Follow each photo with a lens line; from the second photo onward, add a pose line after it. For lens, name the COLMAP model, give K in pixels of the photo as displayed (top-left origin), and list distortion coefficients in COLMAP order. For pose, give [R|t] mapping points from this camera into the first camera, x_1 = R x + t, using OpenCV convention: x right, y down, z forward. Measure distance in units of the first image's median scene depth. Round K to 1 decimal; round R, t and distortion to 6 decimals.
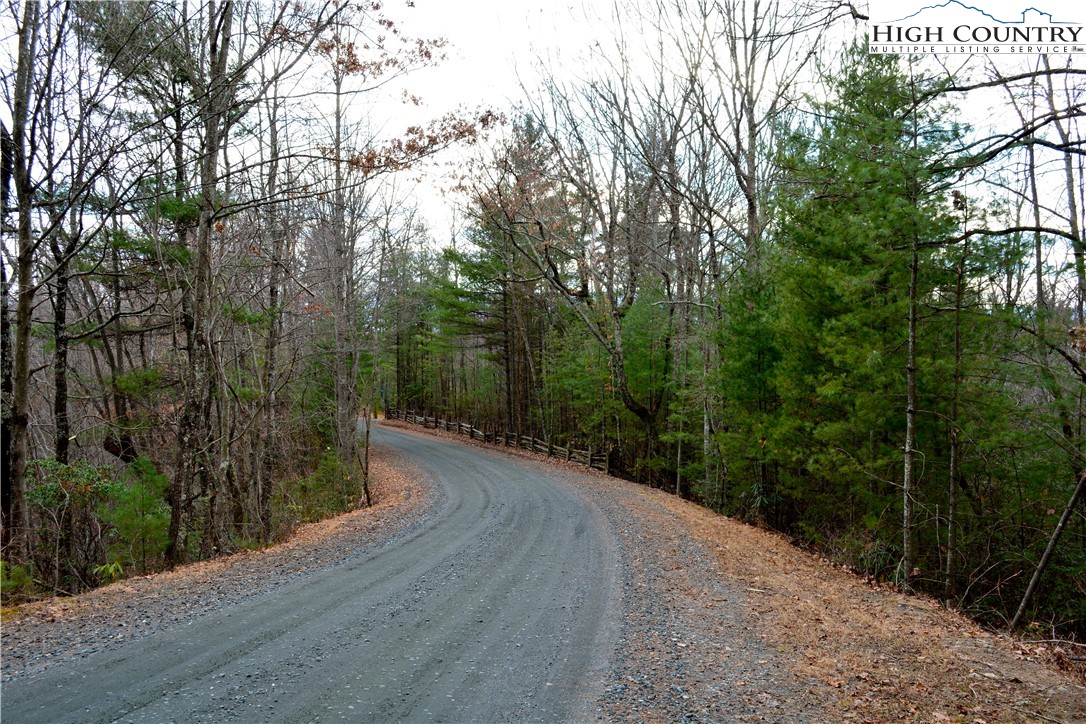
lens RADIAL K [[1090.7, 0, 544.0], [0, 1090.7, 360.1], [0, 0, 1]] dist [-0.063585, 0.000000]
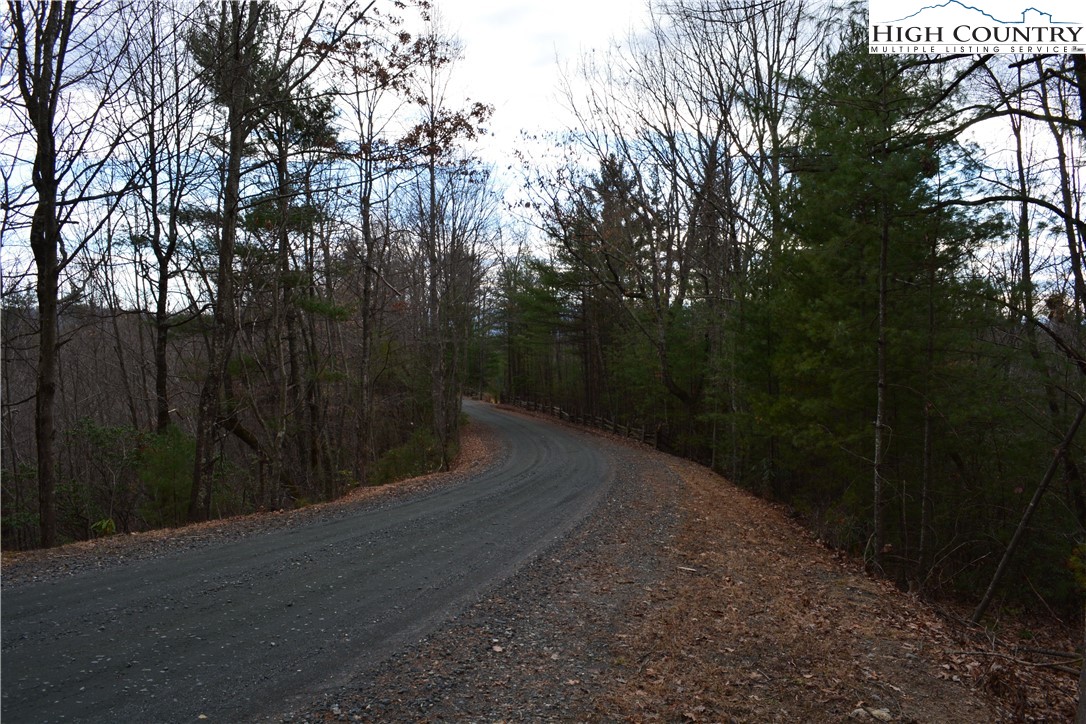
lens RADIAL K [[856.1, 0, 541.3], [0, 856.1, 361.3], [0, 0, 1]] dist [-0.081484, 0.002874]
pose [[0.992054, 0.001679, -0.125799, 0.063883], [-0.001539, 0.999998, 0.001212, 0.012475], [0.125801, -0.001008, 0.992055, 0.099925]]
